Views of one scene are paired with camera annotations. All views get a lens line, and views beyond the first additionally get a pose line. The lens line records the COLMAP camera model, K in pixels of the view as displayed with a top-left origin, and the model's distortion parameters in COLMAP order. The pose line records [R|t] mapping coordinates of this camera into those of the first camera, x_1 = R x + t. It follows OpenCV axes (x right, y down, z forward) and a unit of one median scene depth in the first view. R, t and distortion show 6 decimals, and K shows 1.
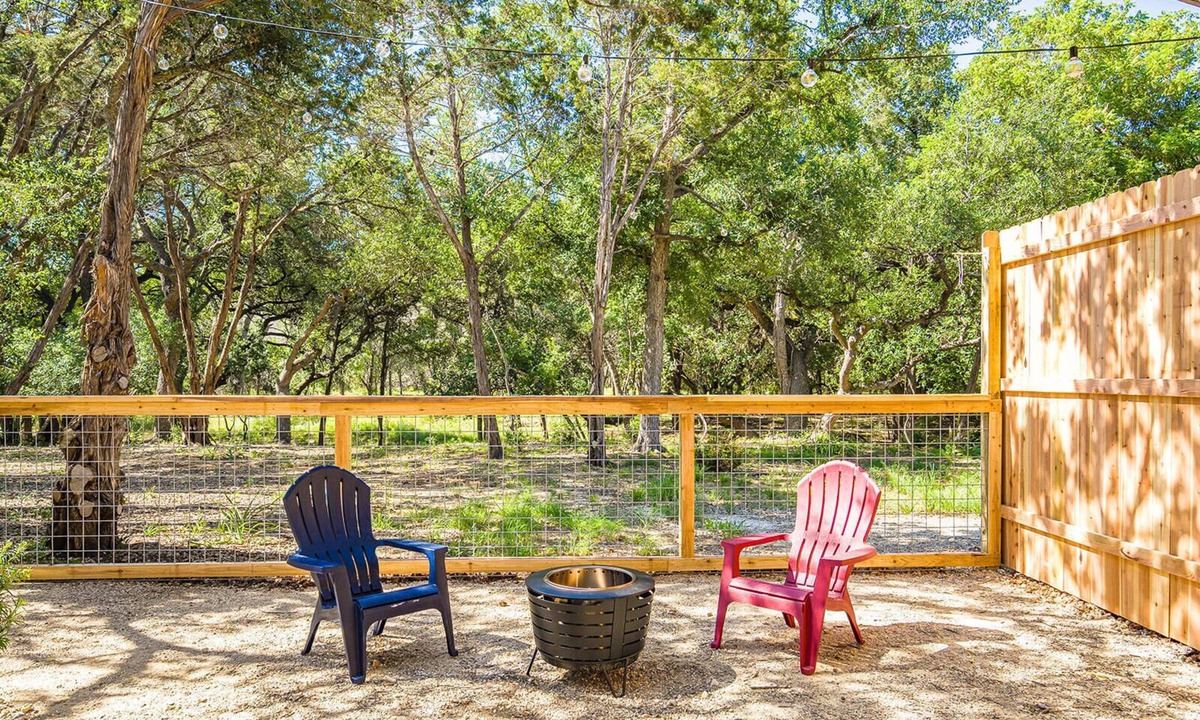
lens RADIAL K [[820.2, 0, 595.9], [0, 820.2, 369.9], [0, 0, 1]] dist [0.007955, 0.002343]
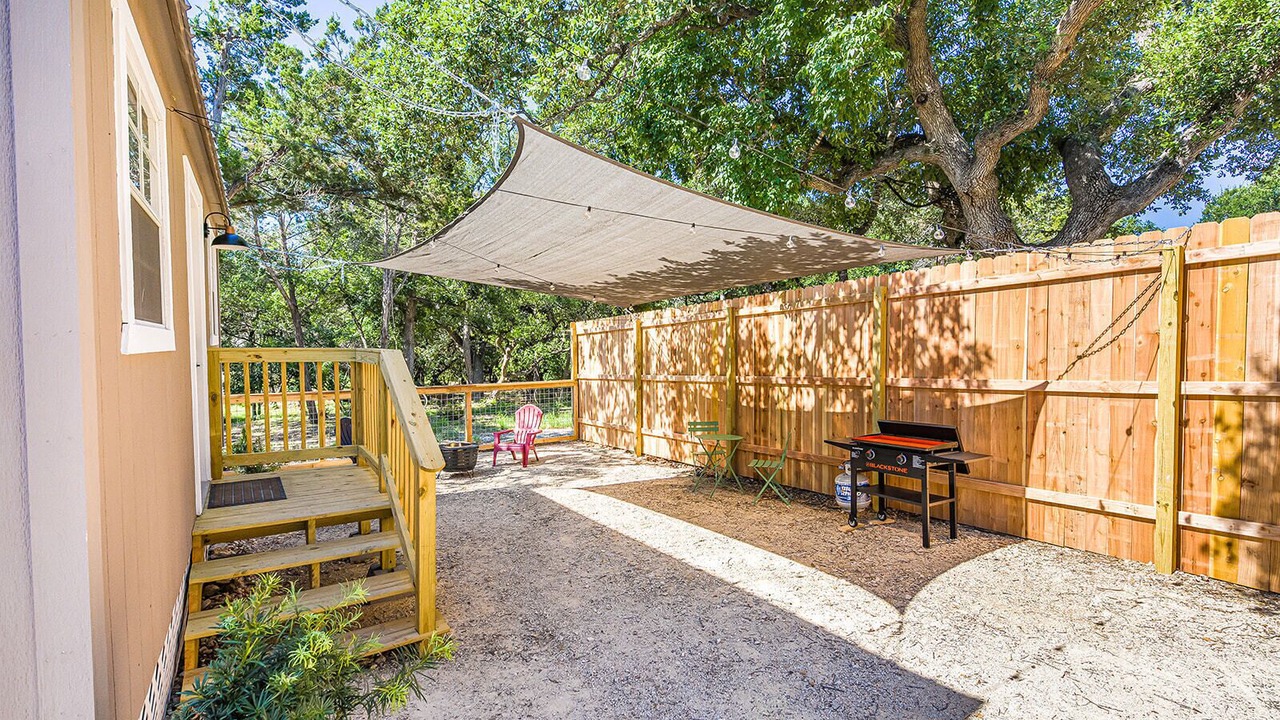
lens RADIAL K [[570.0, 0, 639.8], [0, 570.0, 354.4], [0, 0, 1]] dist [0.001151, 0.000366]
pose [[0.847489, -0.011057, 0.530697, -0.355960], [0.017090, 0.999833, -0.006461, -0.035070], [-0.530537, 0.014545, 0.847537, -0.754632]]
